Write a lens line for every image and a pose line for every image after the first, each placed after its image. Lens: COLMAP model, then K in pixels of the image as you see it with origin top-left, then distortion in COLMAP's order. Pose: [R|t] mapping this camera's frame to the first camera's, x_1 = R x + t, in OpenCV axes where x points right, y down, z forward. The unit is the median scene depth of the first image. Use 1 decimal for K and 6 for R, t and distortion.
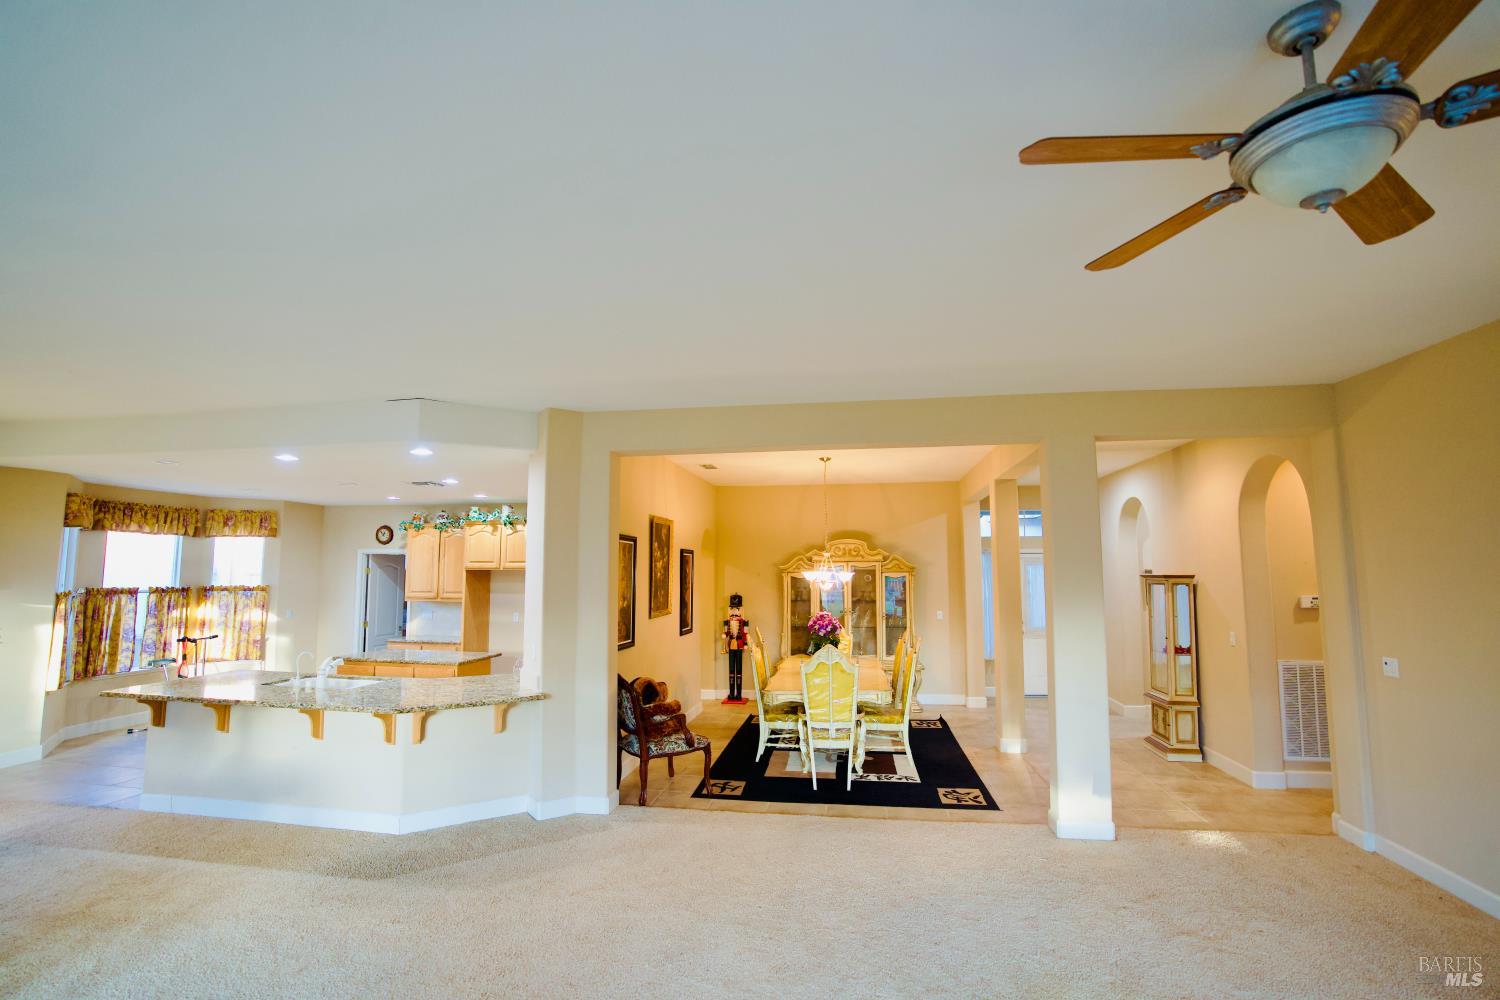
lens RADIAL K [[693.2, 0, 744.7], [0, 693.2, 497.9], [0, 0, 1]] dist [-0.072160, 0.028789]
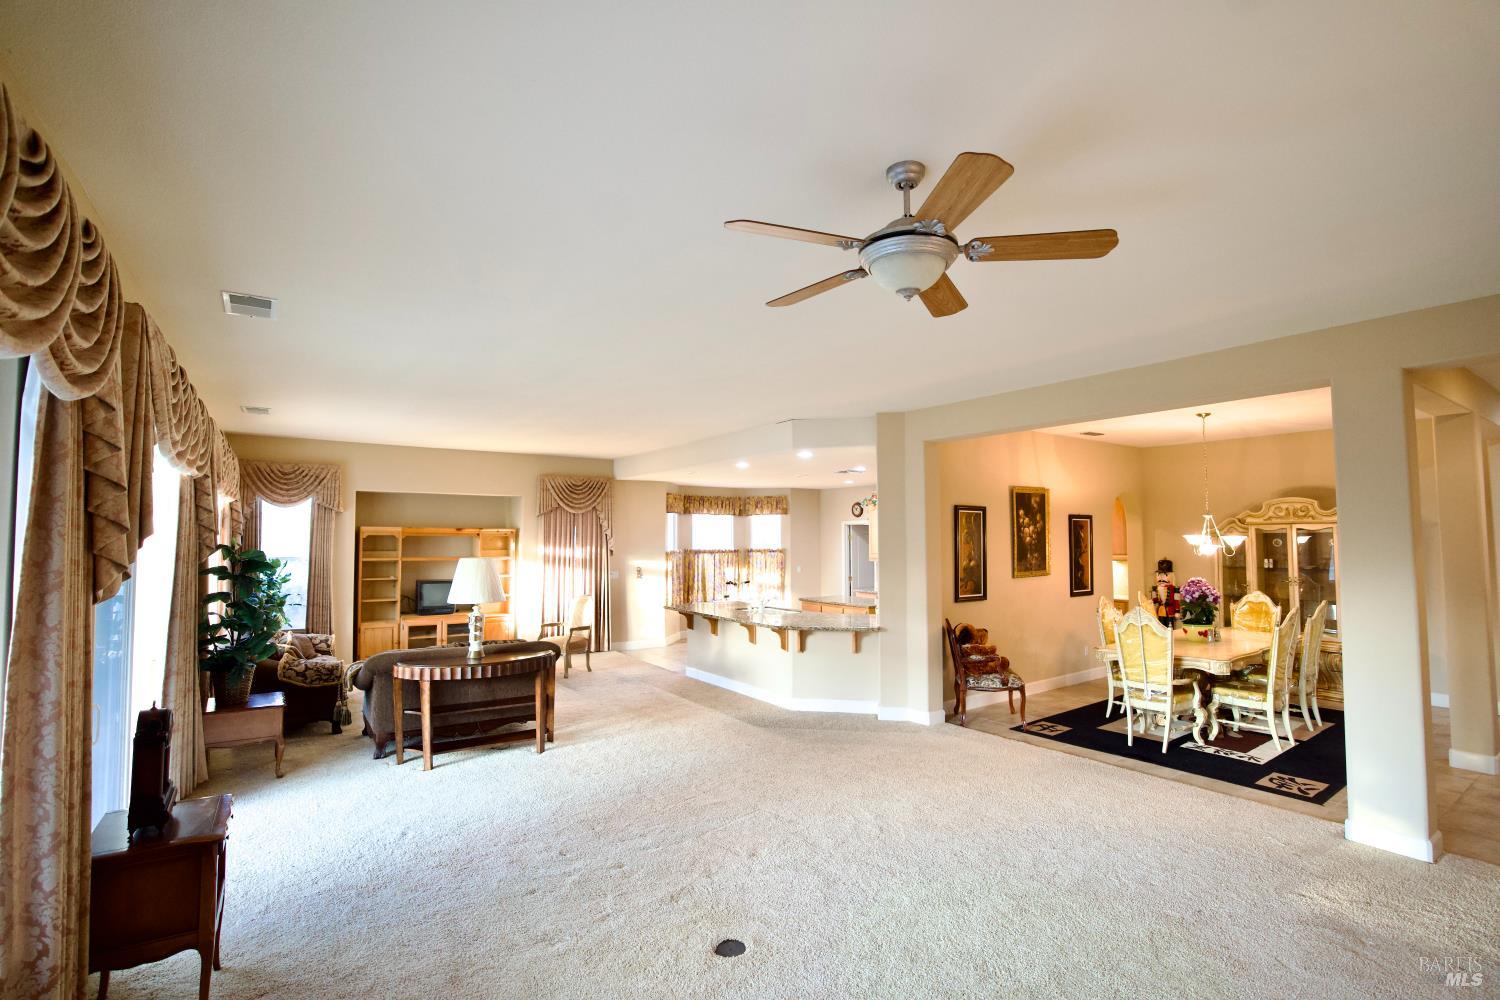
lens RADIAL K [[693.2, 0, 744.7], [0, 693.2, 497.9], [0, 0, 1]] dist [-0.072160, 0.028789]
pose [[0.694810, -0.042448, -0.717940, 0.395518], [0.077511, 0.996862, 0.016075, -0.008133], [0.715004, -0.066818, 0.695920, -0.090546]]
